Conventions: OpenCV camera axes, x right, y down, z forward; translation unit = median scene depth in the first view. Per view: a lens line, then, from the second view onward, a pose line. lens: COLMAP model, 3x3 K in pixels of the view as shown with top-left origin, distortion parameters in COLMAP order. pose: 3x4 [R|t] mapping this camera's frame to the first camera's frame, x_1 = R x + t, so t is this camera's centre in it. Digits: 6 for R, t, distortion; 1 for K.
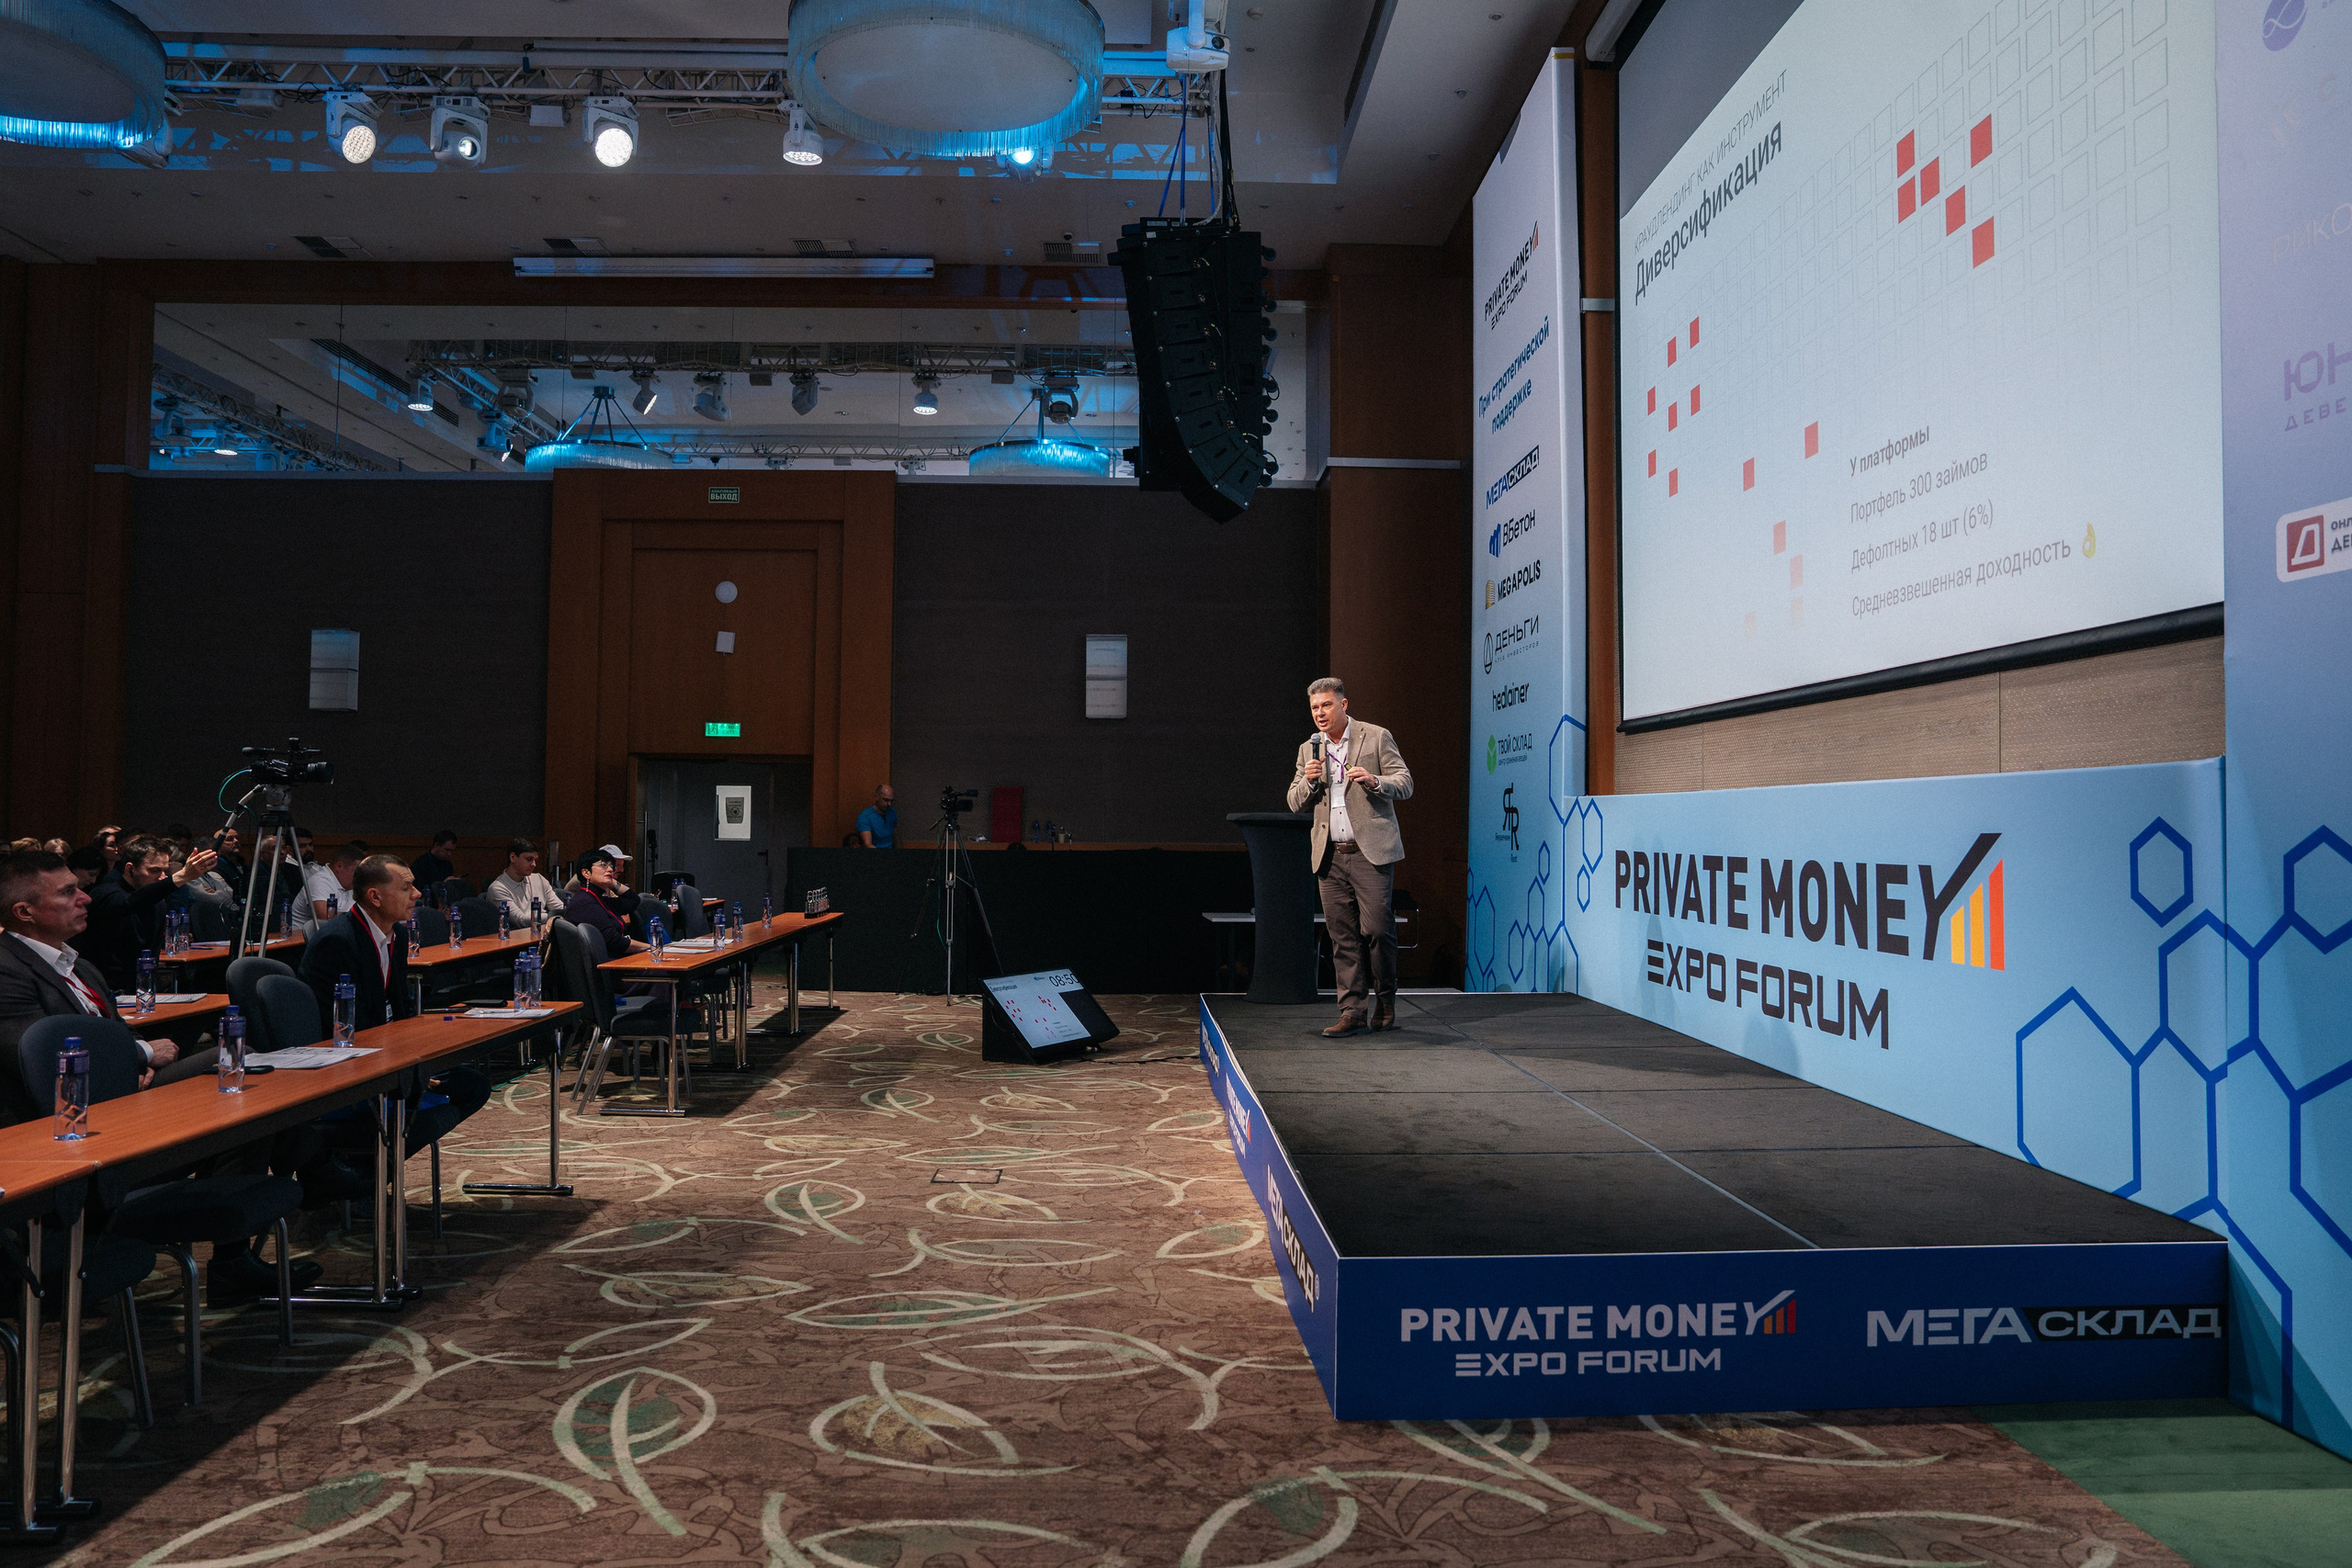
lens RADIAL K [[1625.2, 0, 1179.1], [0, 1625.2, 785.5], [0, 0, 1]] dist [-0.117021, 0.087481]
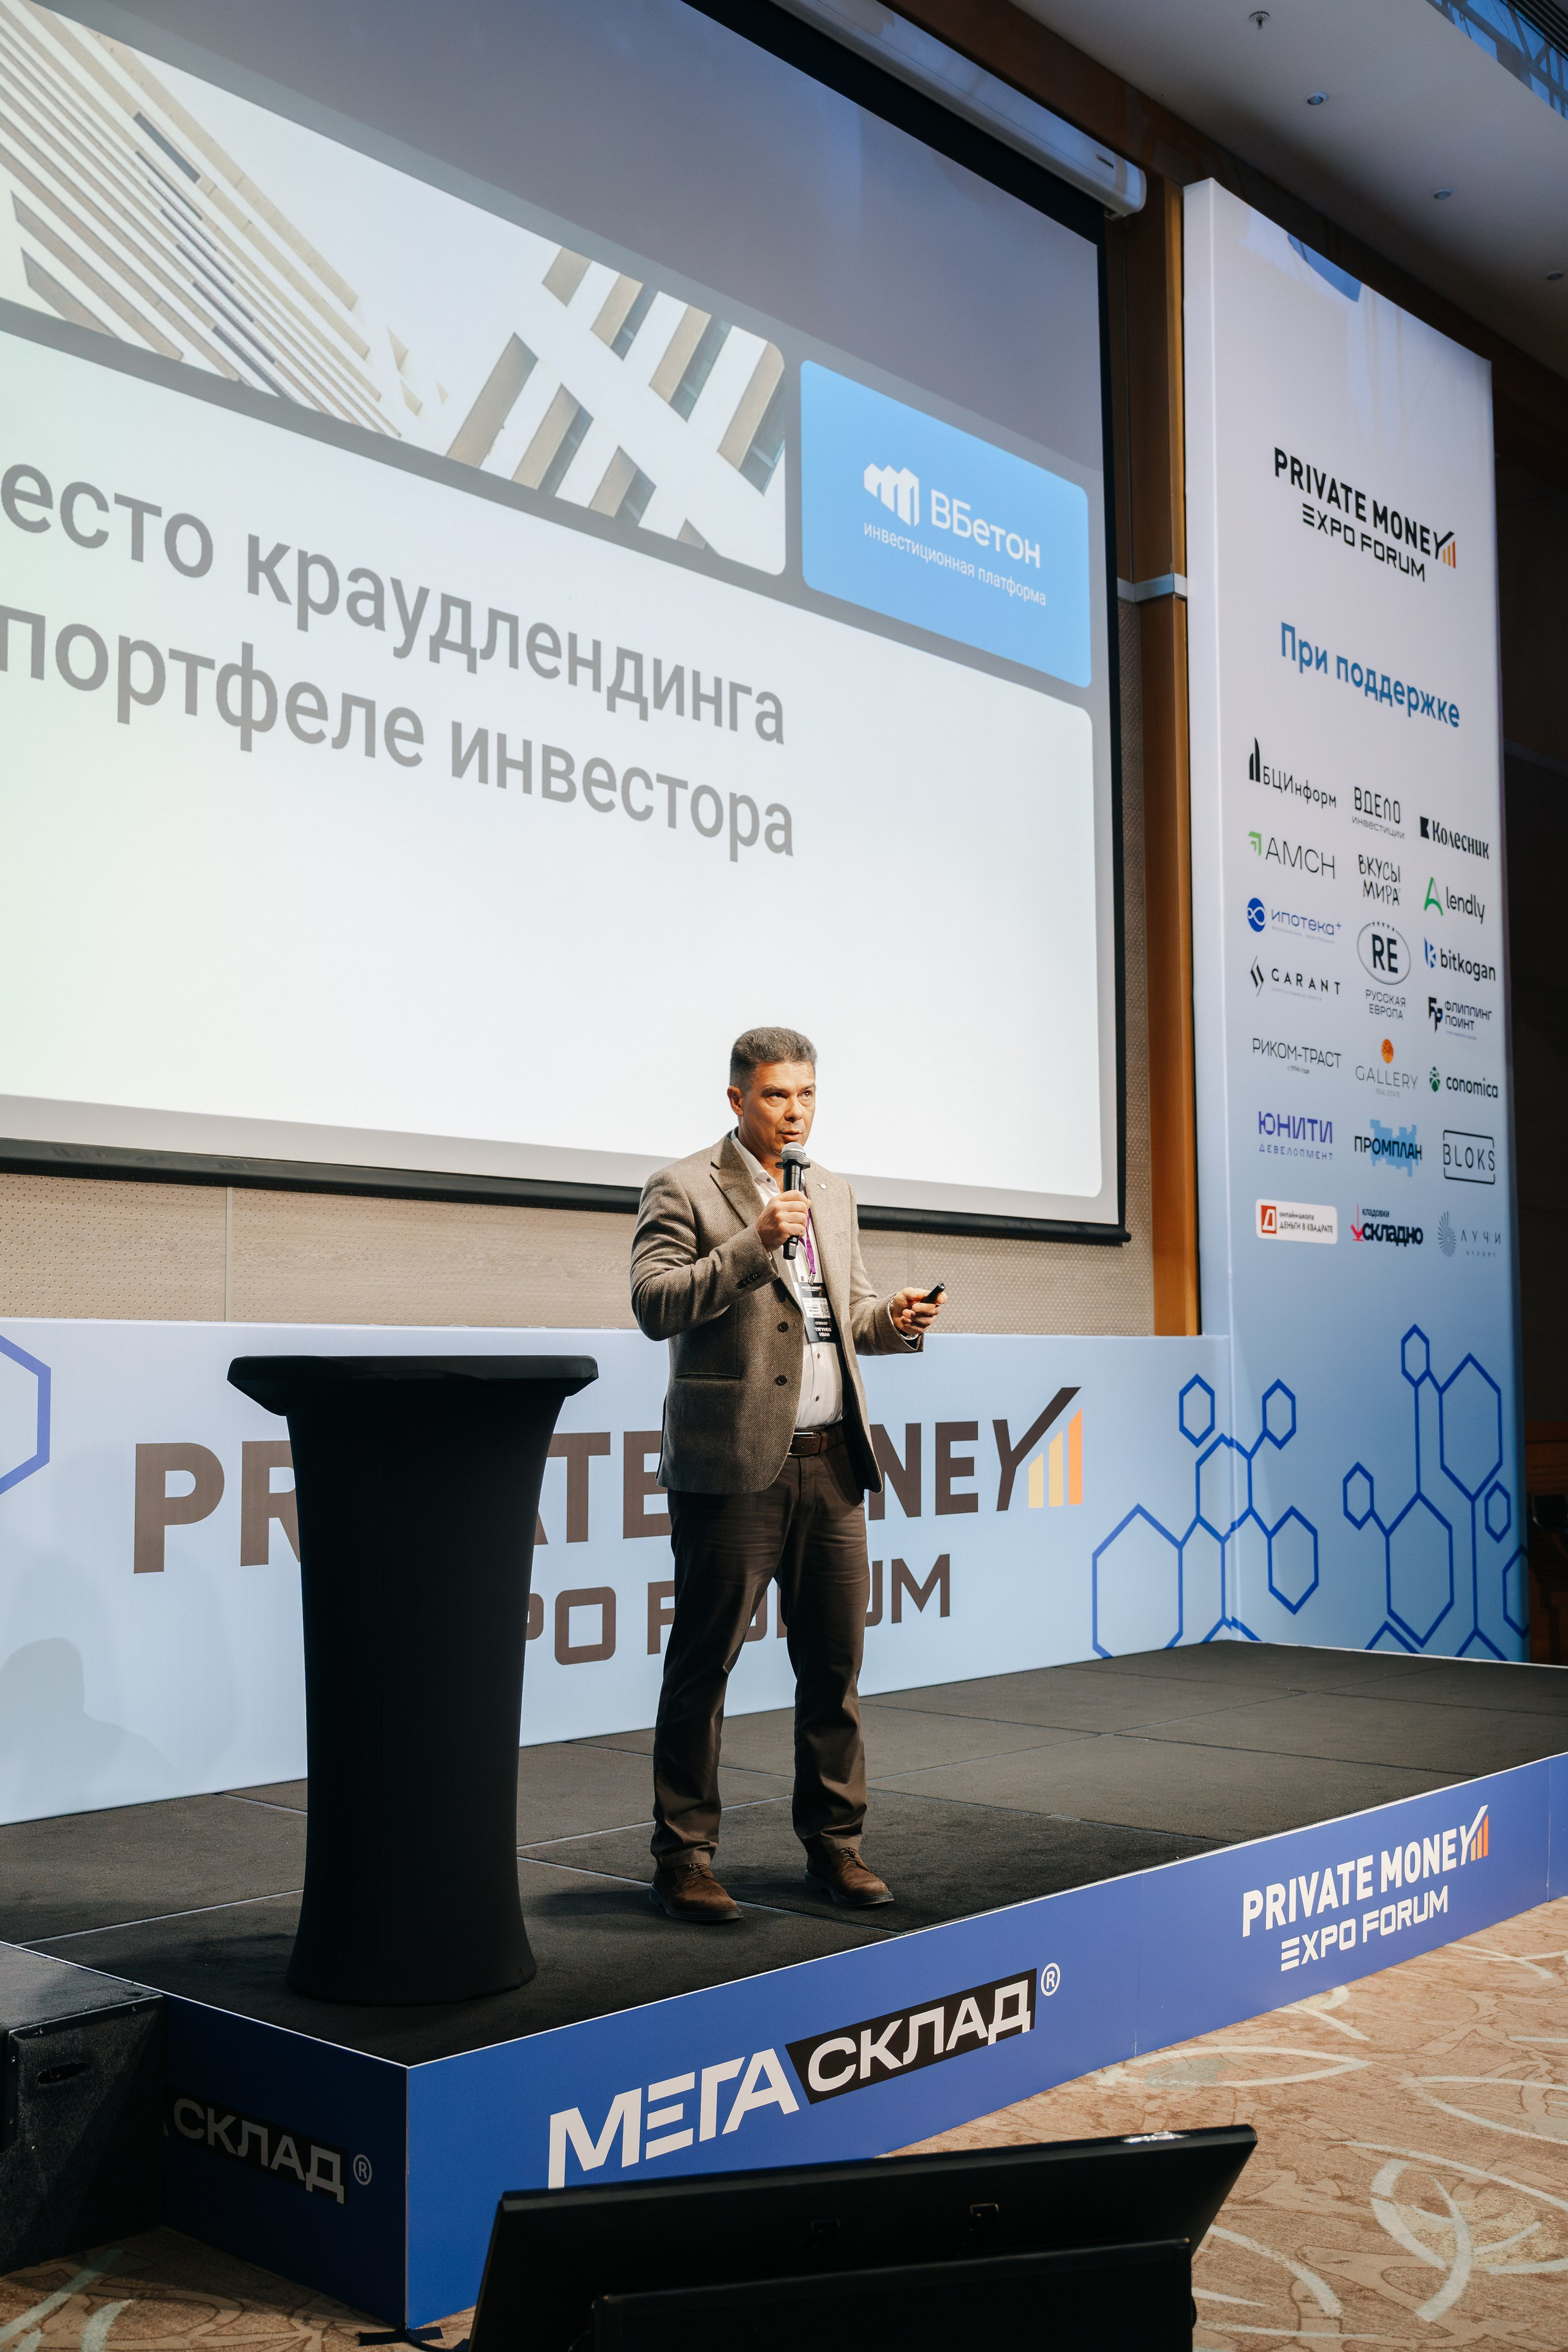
lens RADIAL K [[2366.4, 0, 786.7], [0, 2366.4, 1192.3], [0, 0, 1]] dist [0.006268, 0.003204]
pose [[-0.705790, 0.054686, 0.706307, -0.413729], [-0.014298, 0.995713, -0.091381, 0.035599], [-0.708277, -0.074594, -0.701983, 1.710869]]
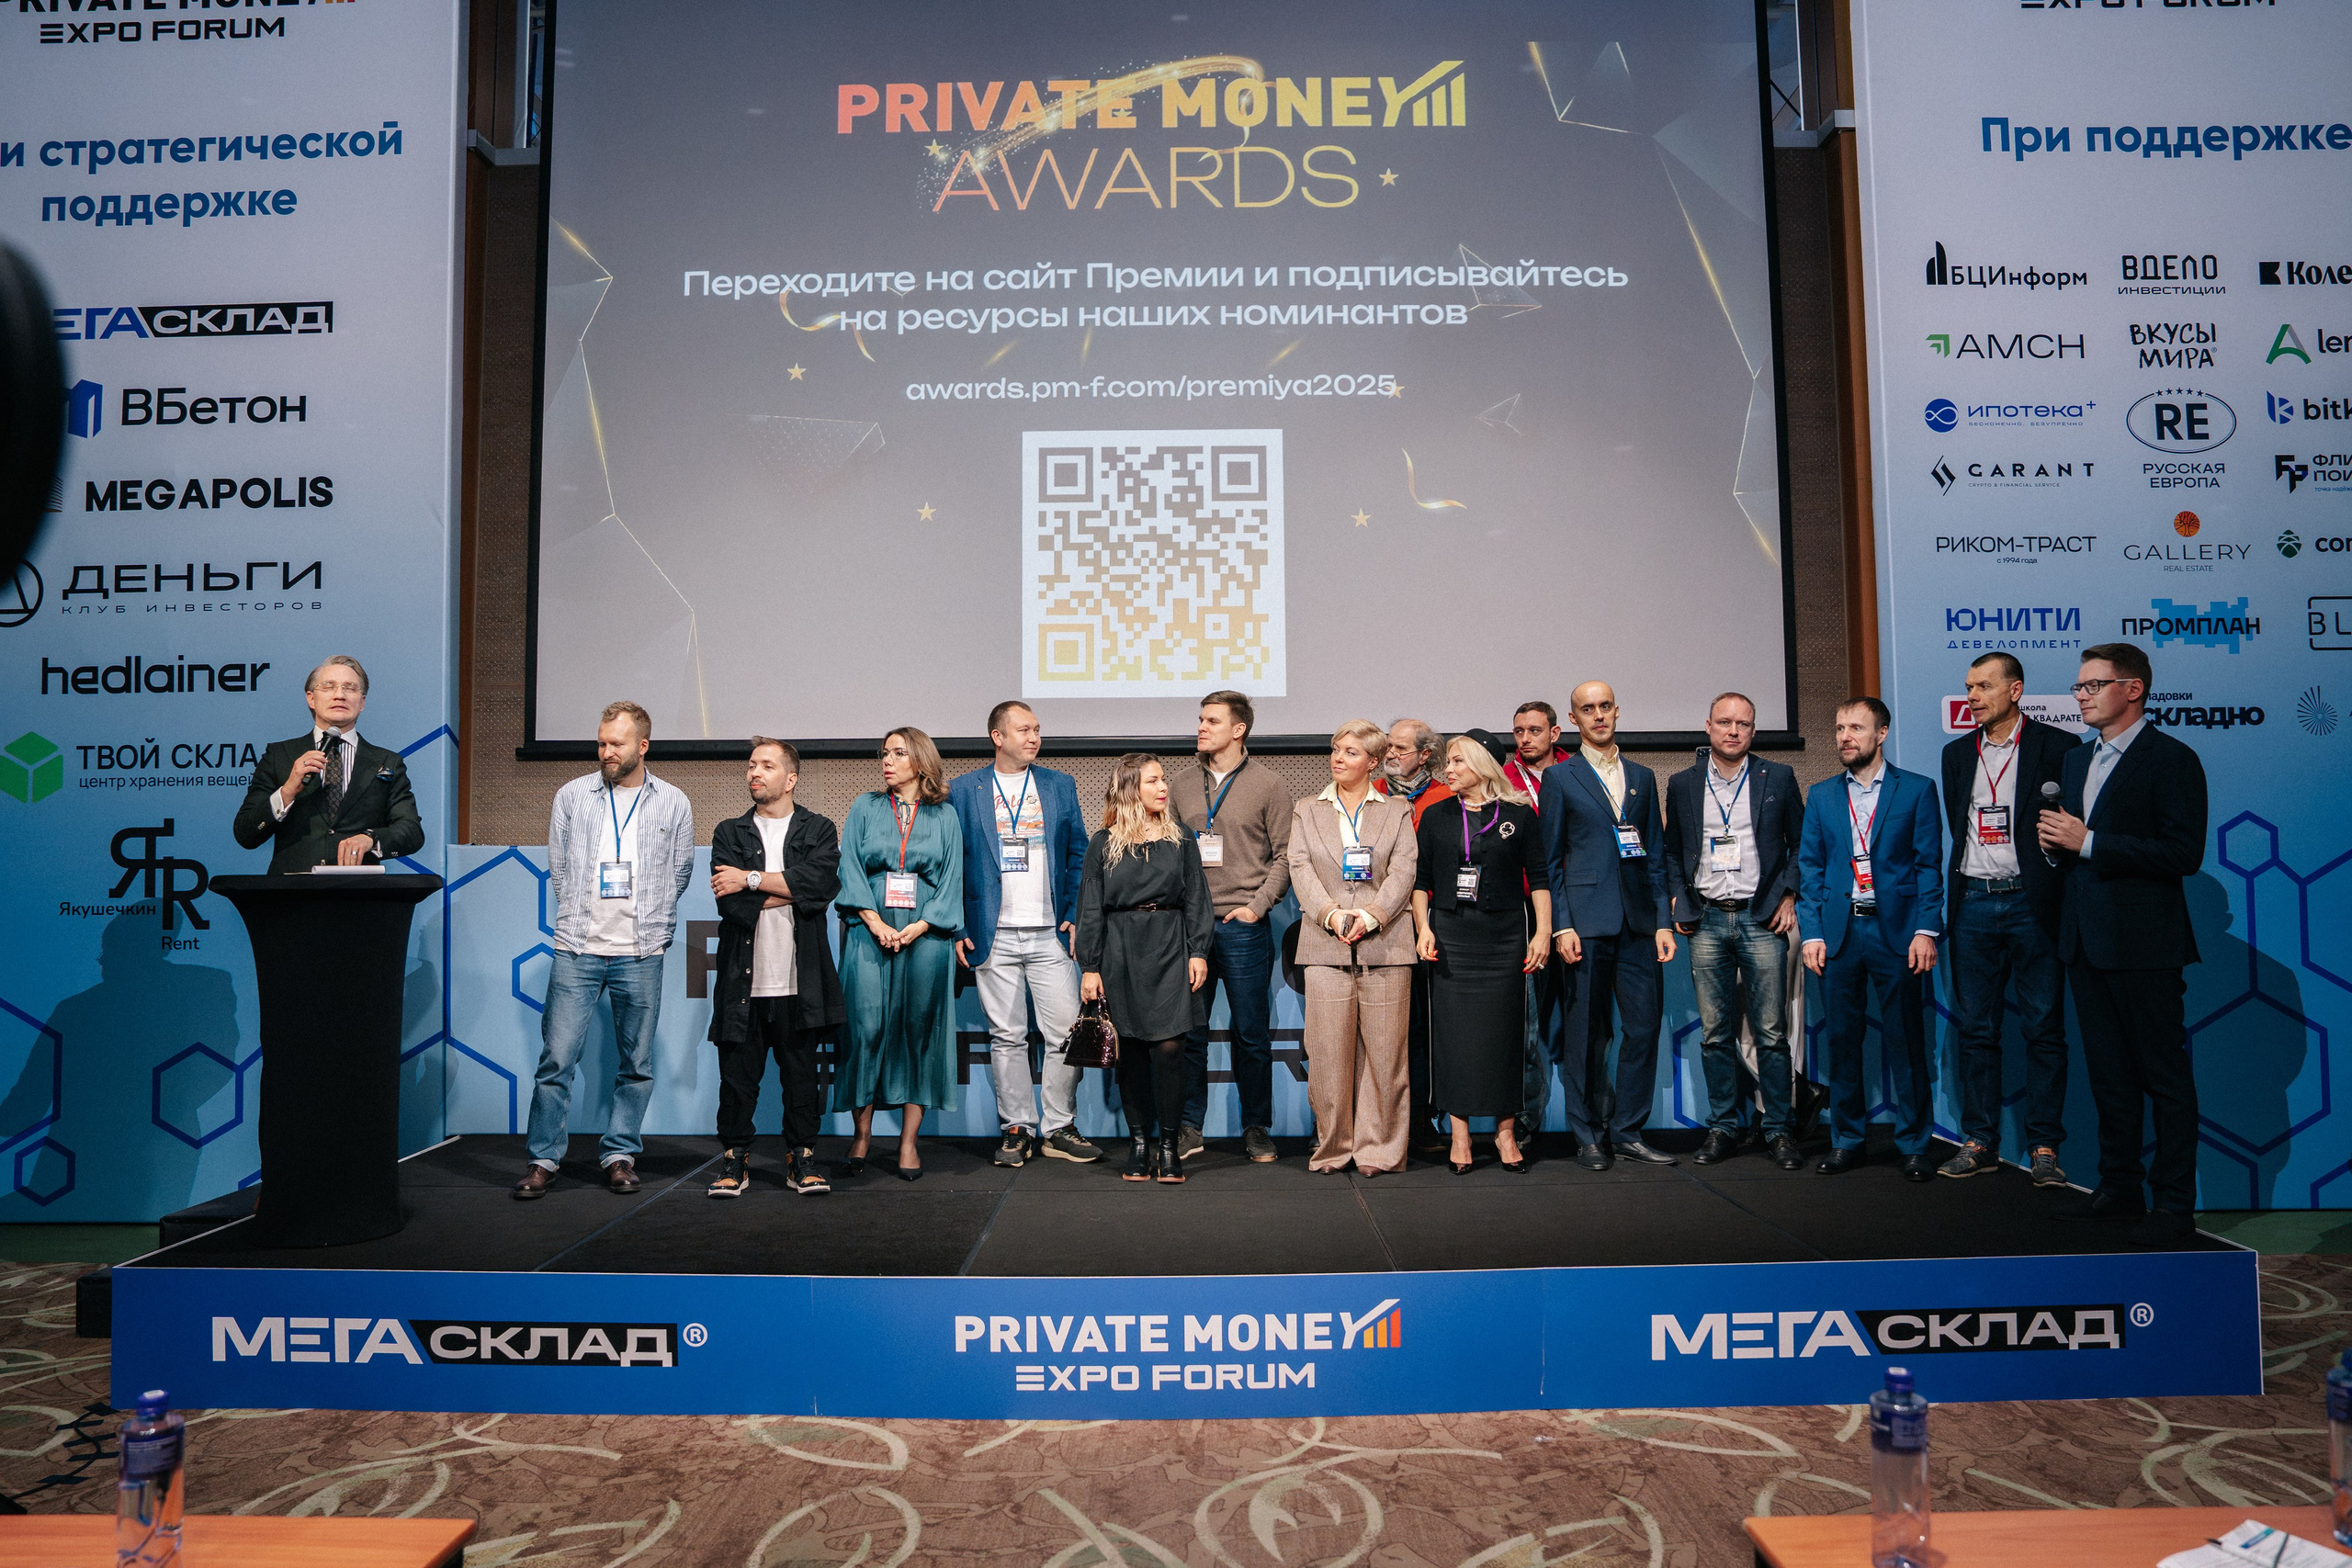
lens RADIAL K [[1625.2, 0, 1179.1], [0, 1625.2, 785.5], [0, 0, 1]] dist [-0.117021, 0.087481]
pose [[0.049088, 0.046419, 0.997715, -0.589454], [-0.012706, 0.998868, -0.045847, 0.010934], [-0.998714, -0.010426, 0.049622, 0.942995]]
